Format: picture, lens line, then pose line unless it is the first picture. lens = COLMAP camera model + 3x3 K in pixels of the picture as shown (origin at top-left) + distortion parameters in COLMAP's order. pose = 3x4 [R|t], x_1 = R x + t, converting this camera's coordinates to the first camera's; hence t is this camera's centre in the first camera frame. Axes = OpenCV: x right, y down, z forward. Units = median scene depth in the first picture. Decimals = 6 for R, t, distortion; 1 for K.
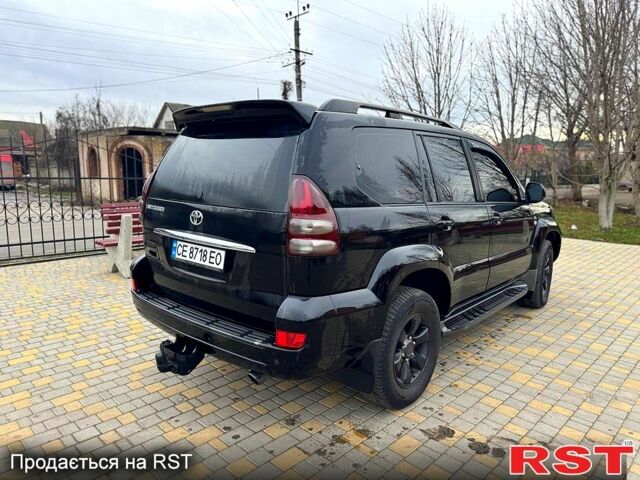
lens RADIAL K [[450.8, 0, 322.7], [0, 450.8, 241.2], [0, 0, 1]] dist [0.017842, -0.008490]
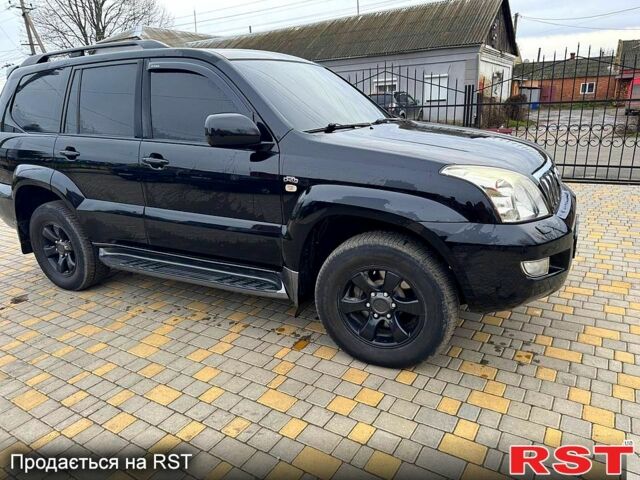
lens RADIAL K [[450.8, 0, 322.7], [0, 450.8, 241.2], [0, 0, 1]] dist [0.017842, -0.008490]
pose [[0.214419, 0.266653, -0.939639, 1.213503], [-0.105813, 0.962693, 0.249050, -0.142073], [0.970993, 0.046025, 0.234635, 1.099626]]
